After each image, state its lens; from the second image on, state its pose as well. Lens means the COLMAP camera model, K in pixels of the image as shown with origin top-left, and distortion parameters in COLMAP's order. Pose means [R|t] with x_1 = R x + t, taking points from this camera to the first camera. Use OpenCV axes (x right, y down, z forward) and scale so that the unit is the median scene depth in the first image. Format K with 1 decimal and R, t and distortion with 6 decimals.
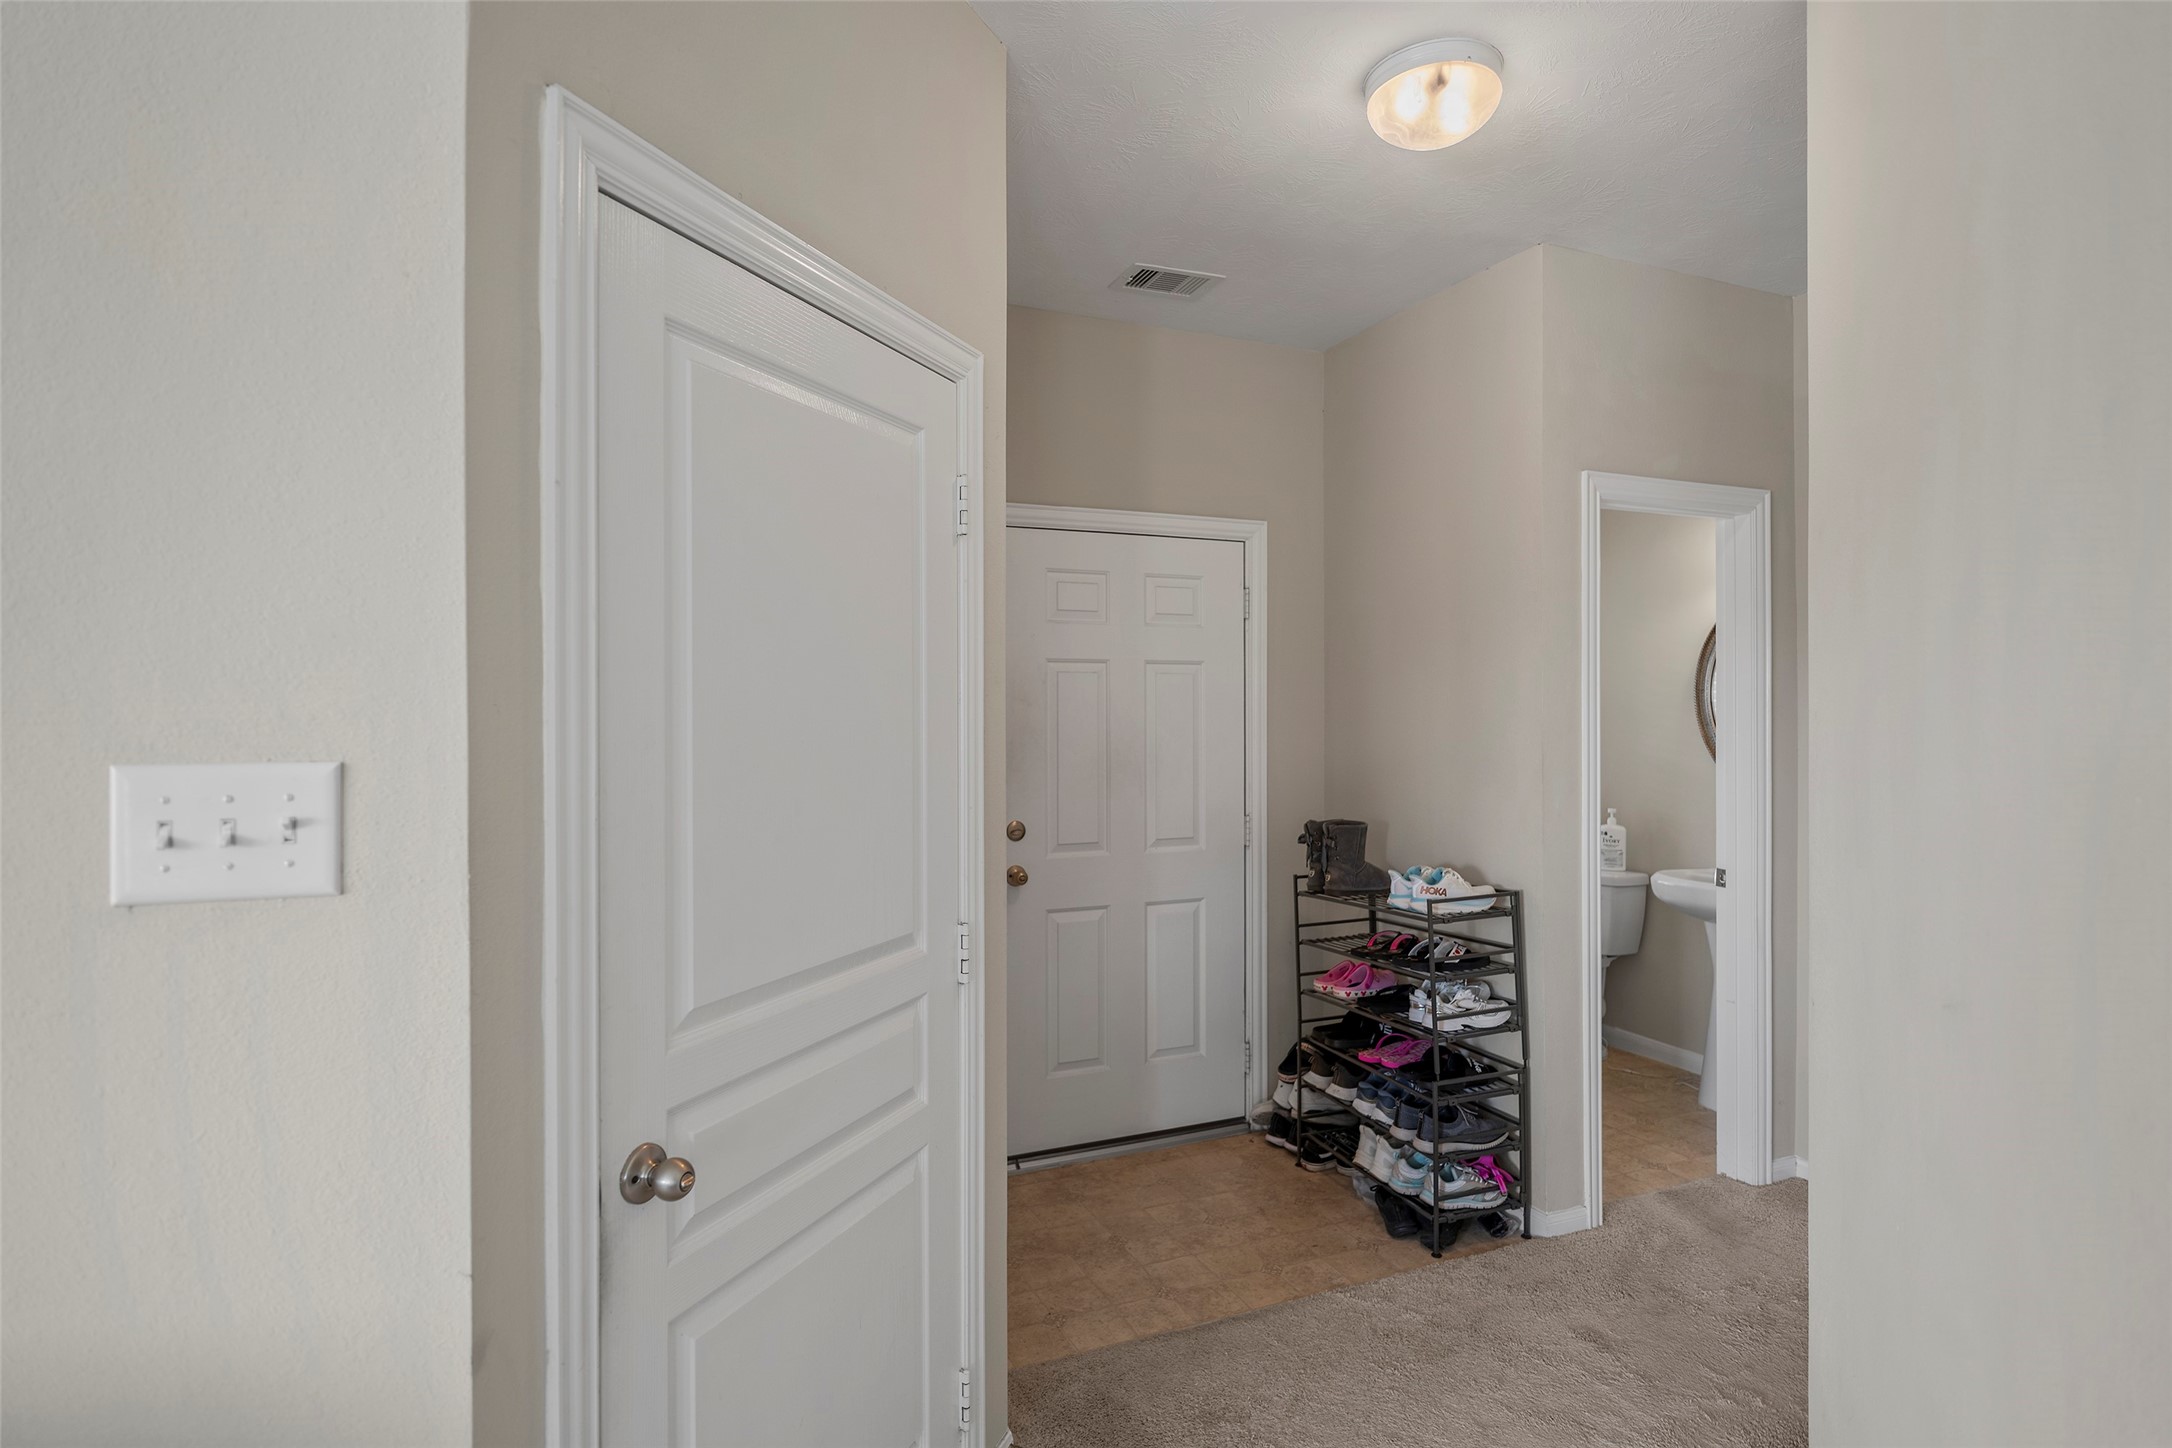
lens RADIAL K [[1146.4, 0, 1081.3], [0, 1146.4, 725.5], [0, 0, 1]] dist [0.003682, 0.000422]
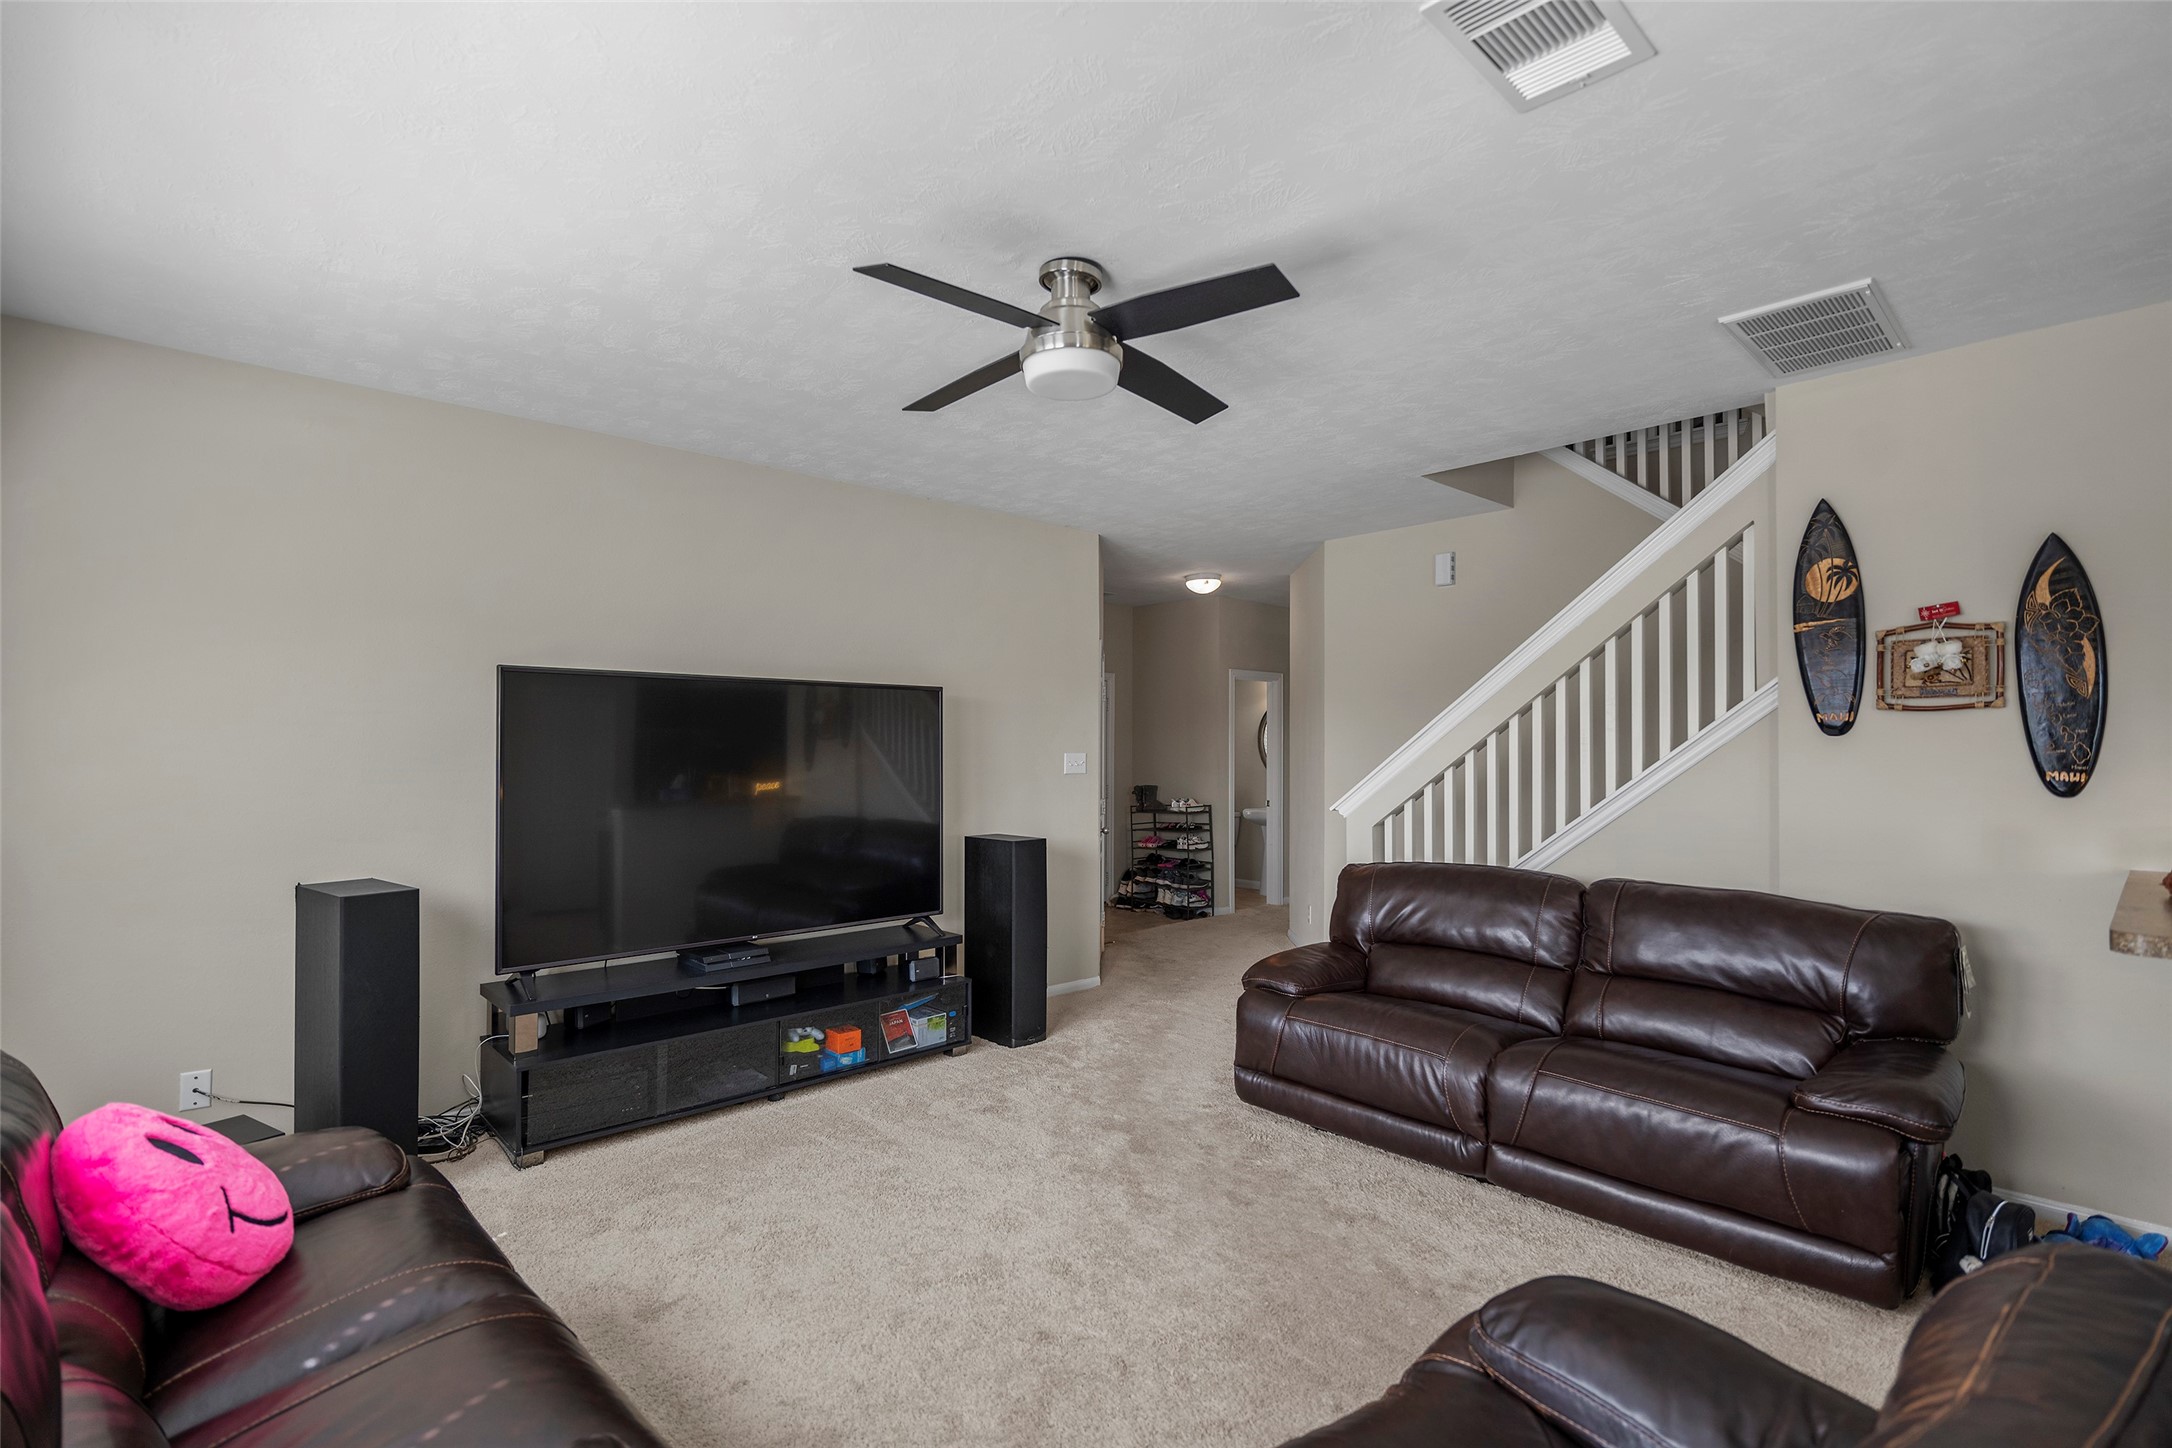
lens RADIAL K [[1030.2, 0, 1091.2], [0, 1030.2, 712.1], [0, 0, 1]] dist [0.002125, 0.000531]
pose [[0.940068, 0.029255, 0.339729, -0.857863], [-0.012787, 0.998636, -0.050614, 0.037900], [-0.340746, 0.043237, 0.939161, -1.483904]]
